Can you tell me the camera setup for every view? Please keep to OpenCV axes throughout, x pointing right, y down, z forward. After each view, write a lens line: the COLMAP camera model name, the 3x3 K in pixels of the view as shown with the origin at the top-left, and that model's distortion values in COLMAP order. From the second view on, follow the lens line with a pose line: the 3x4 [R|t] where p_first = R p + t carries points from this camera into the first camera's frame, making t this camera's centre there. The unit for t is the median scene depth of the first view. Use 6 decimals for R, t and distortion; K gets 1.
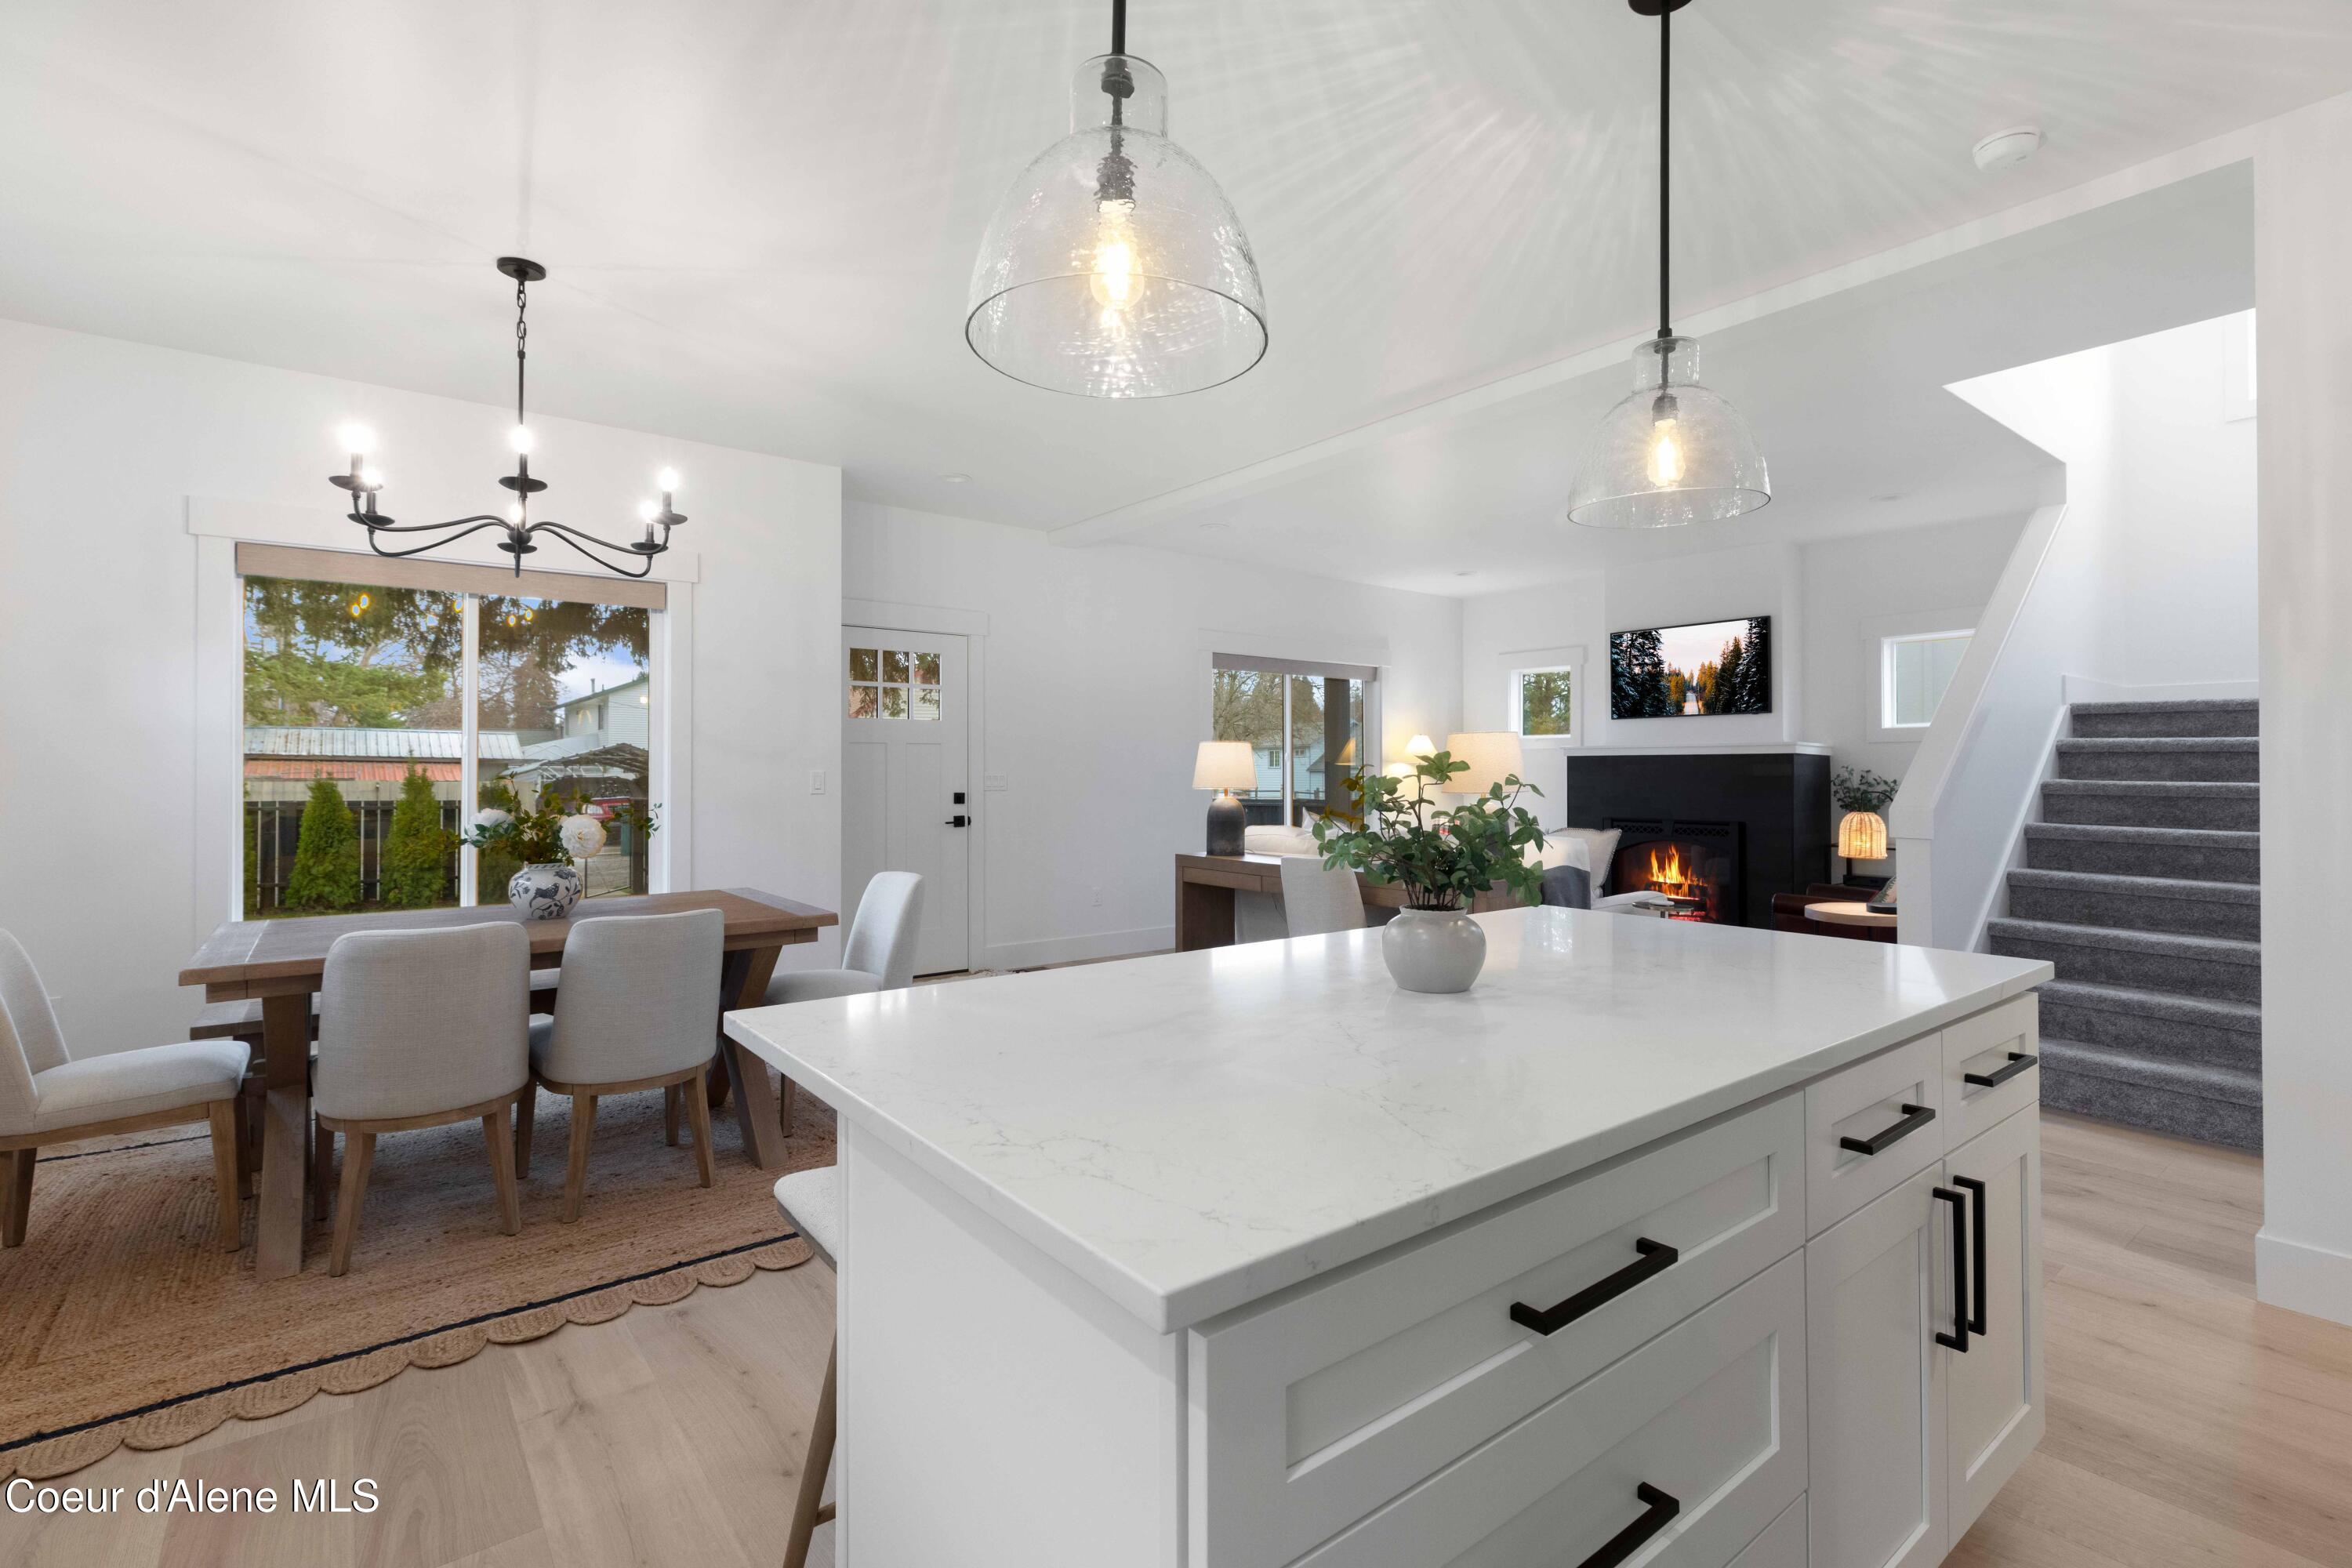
lens RADIAL K [[1056.8, 0, 1179.6], [0, 1056.8, 757.2], [0, 0, 1]] dist [0.007239, 0.000210]
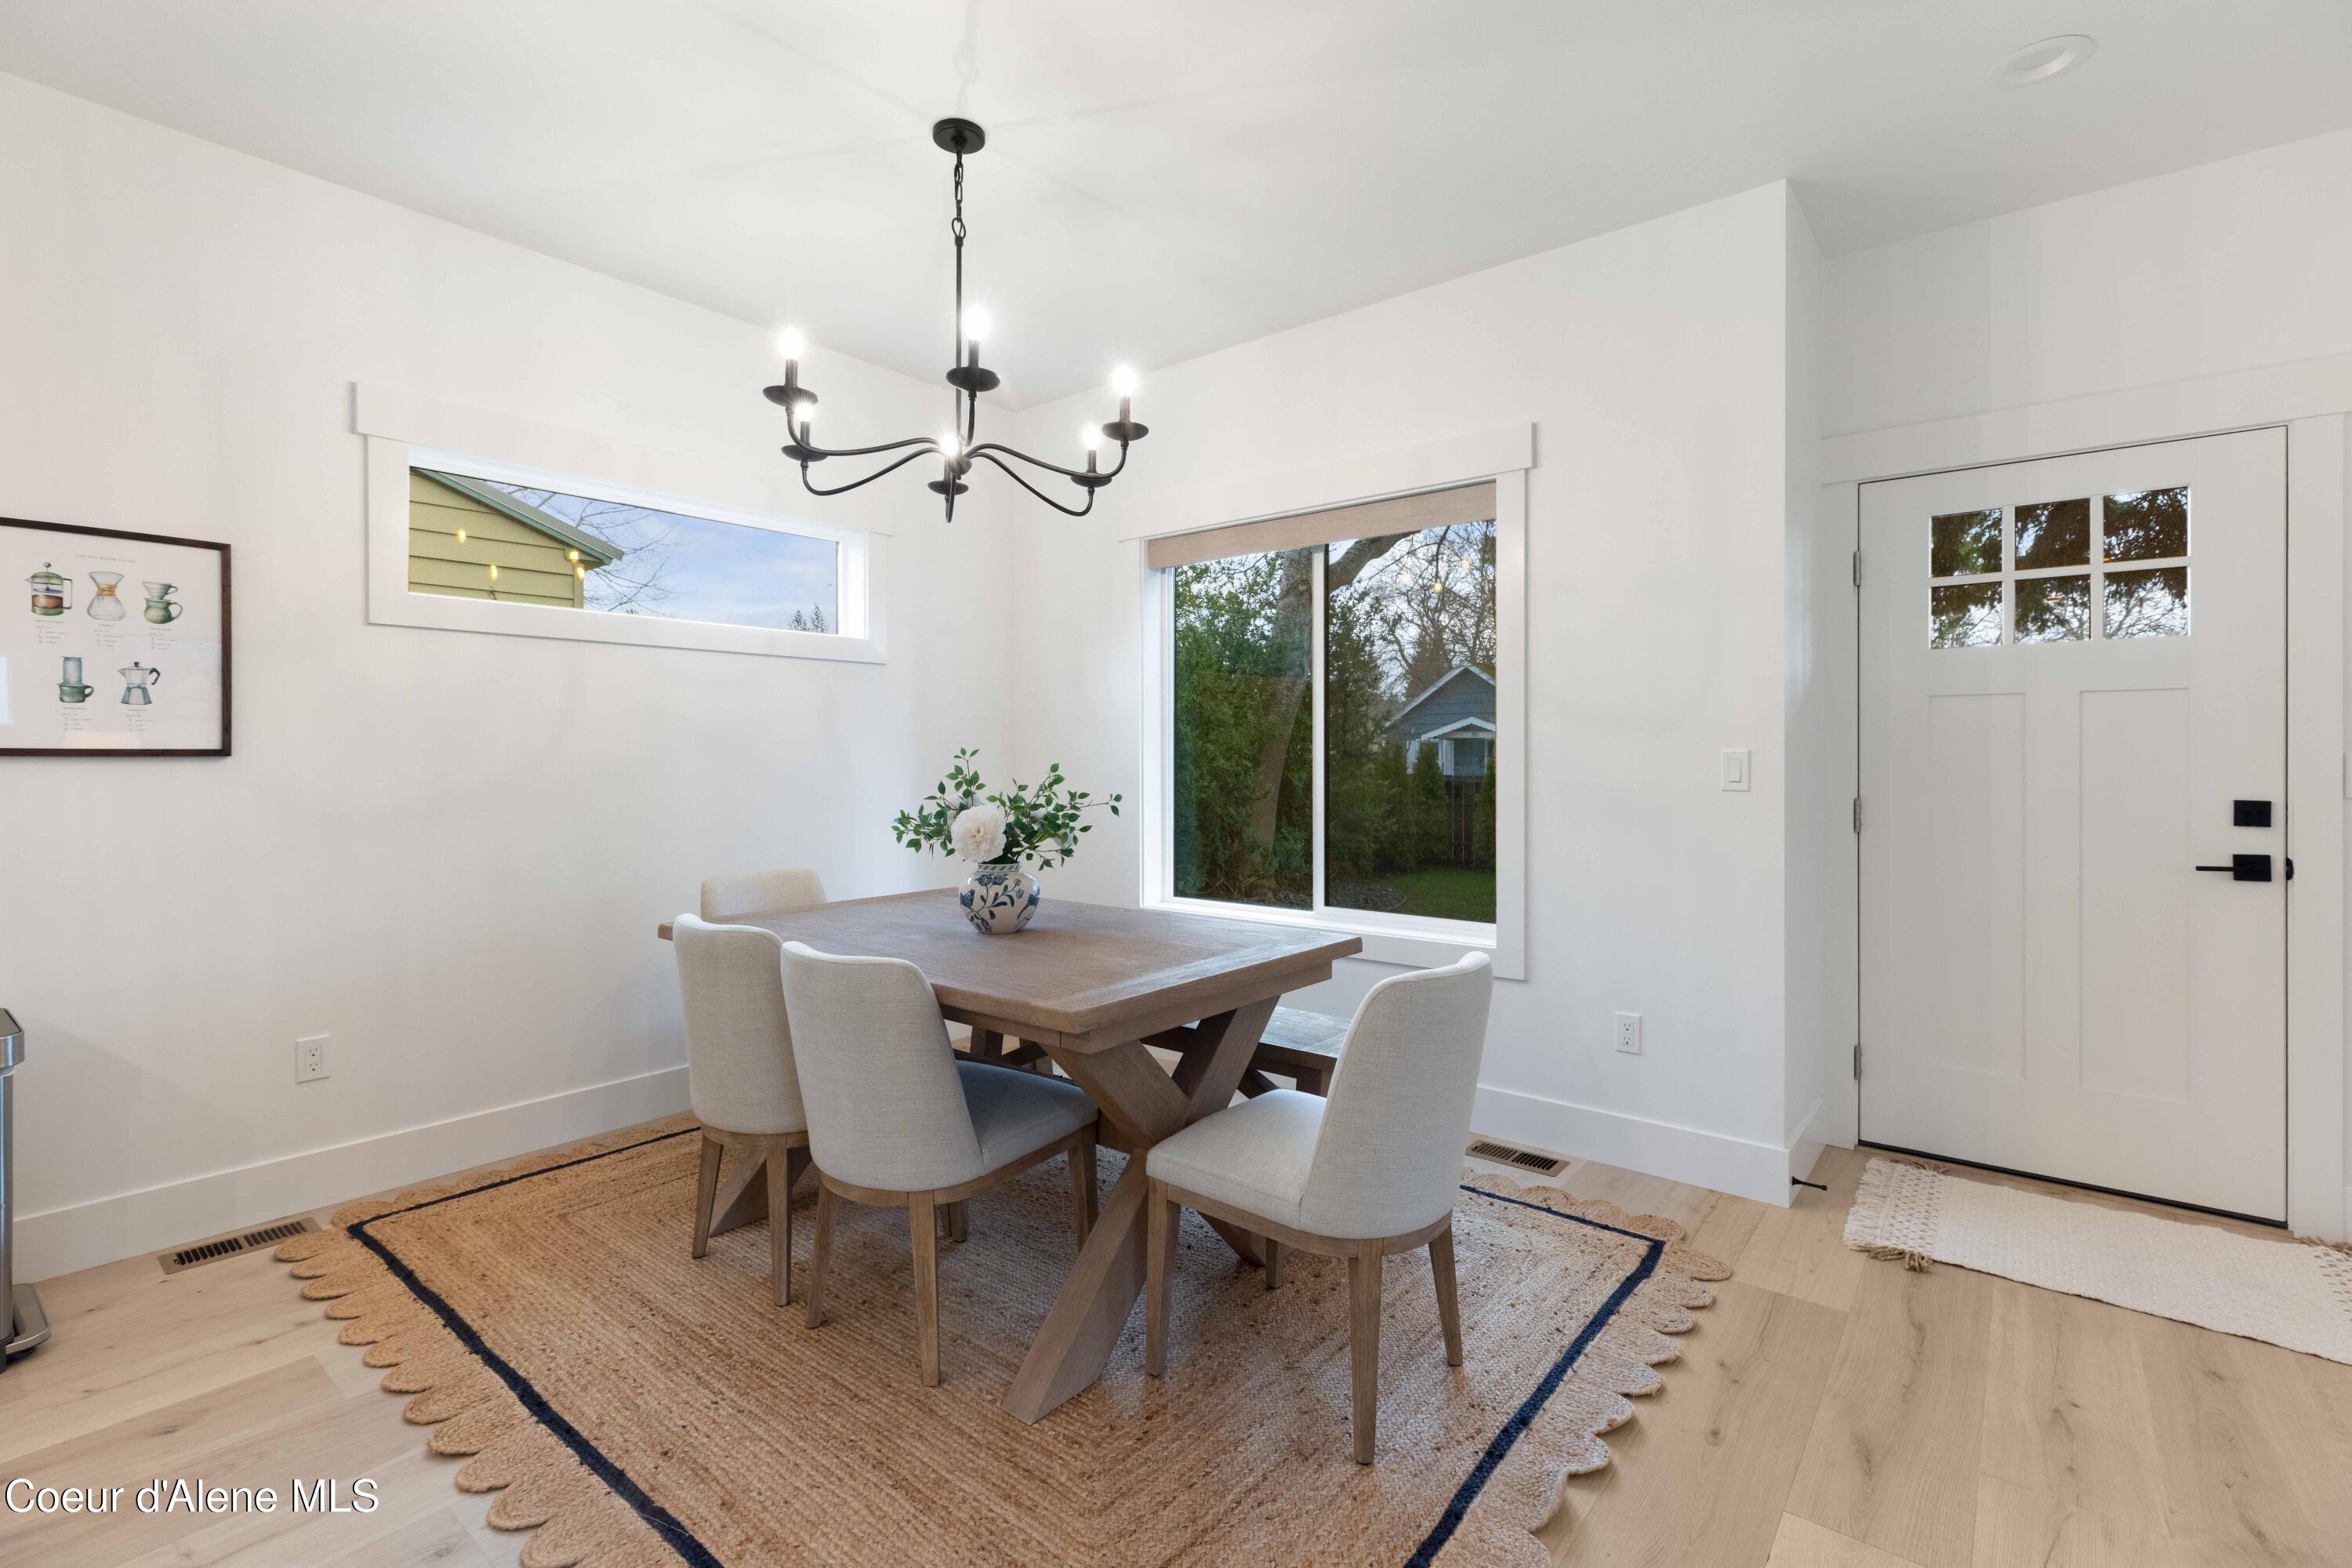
lens RADIAL K [[1056.8, 0, 1179.6], [0, 1056.8, 757.2], [0, 0, 1]] dist [0.007239, 0.000210]
pose [[0.226783, -0.002582, -0.973942, 0.114272], [0.011900, 0.999929, 0.000120, 0.011860], [0.973873, -0.011617, 0.226798, 0.513720]]
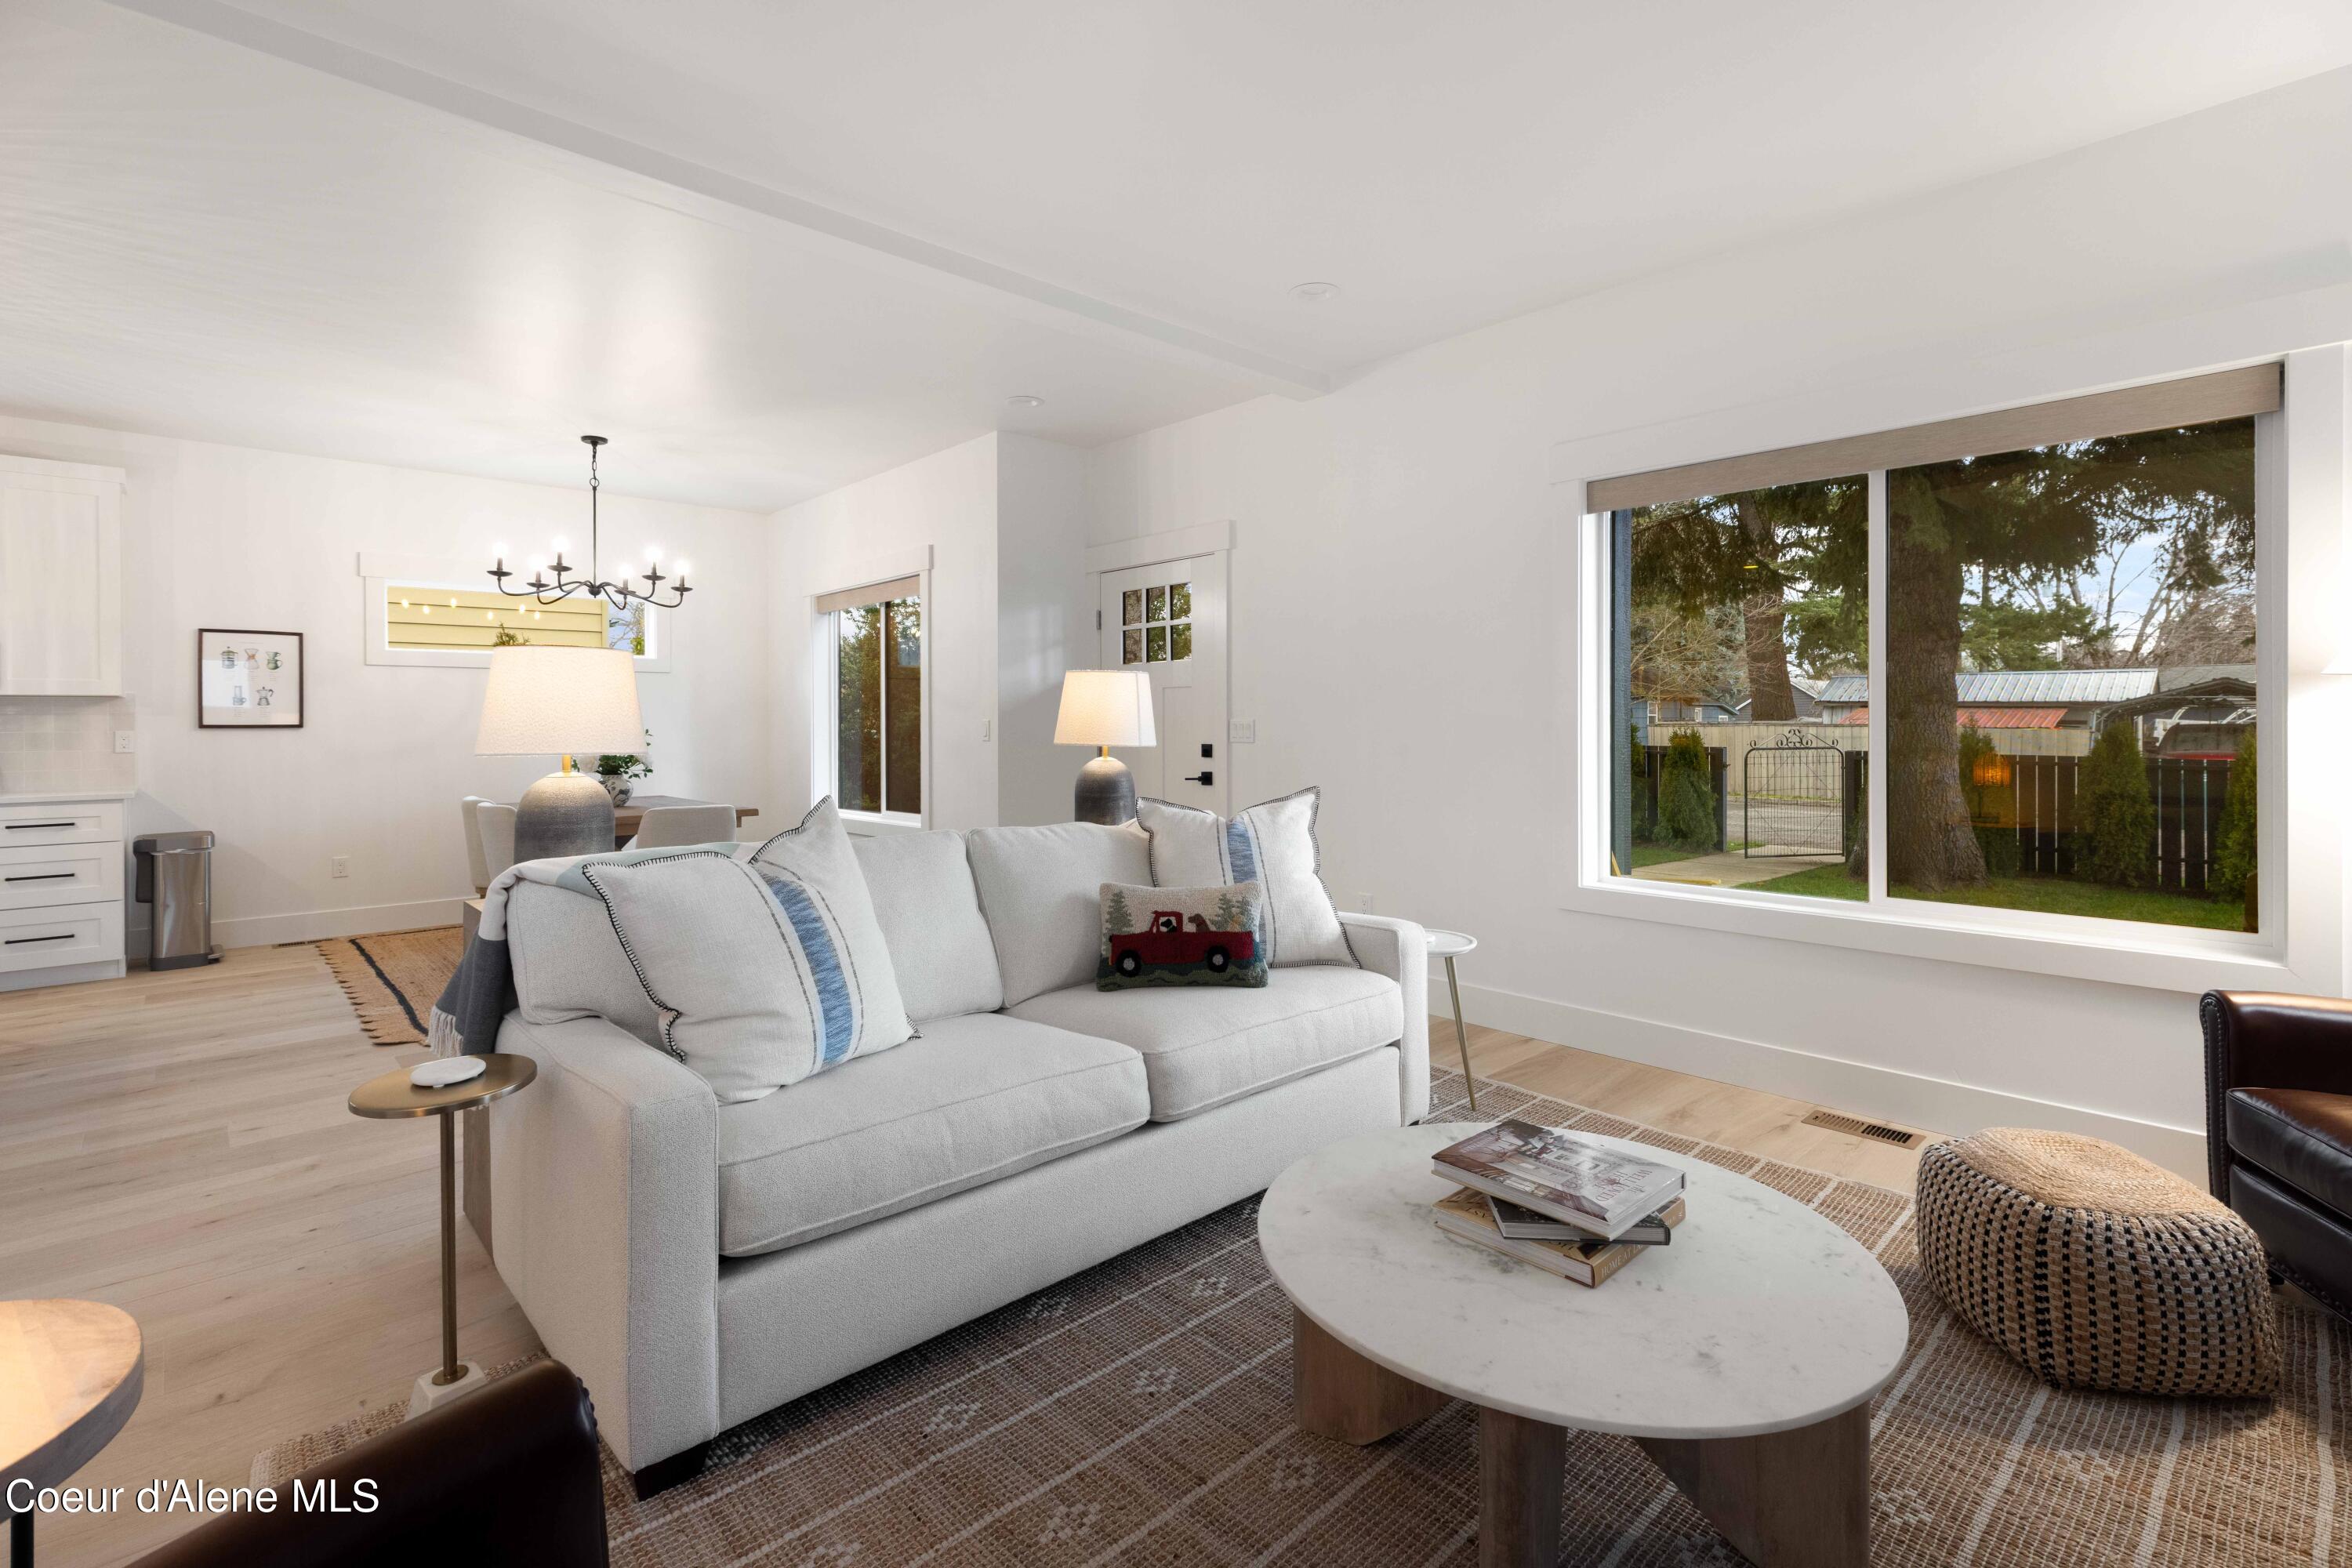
lens RADIAL K [[1073.2, 0, 1179.5], [0, 1073.2, 720.3], [0, 0, 1]] dist [0.002151, 0.000221]
pose [[0.090965, -0.008795, -0.995815, 0.665489], [0.017897, 0.999814, -0.007196, 0.021788], [0.995693, -0.017168, 0.091106, 0.951953]]
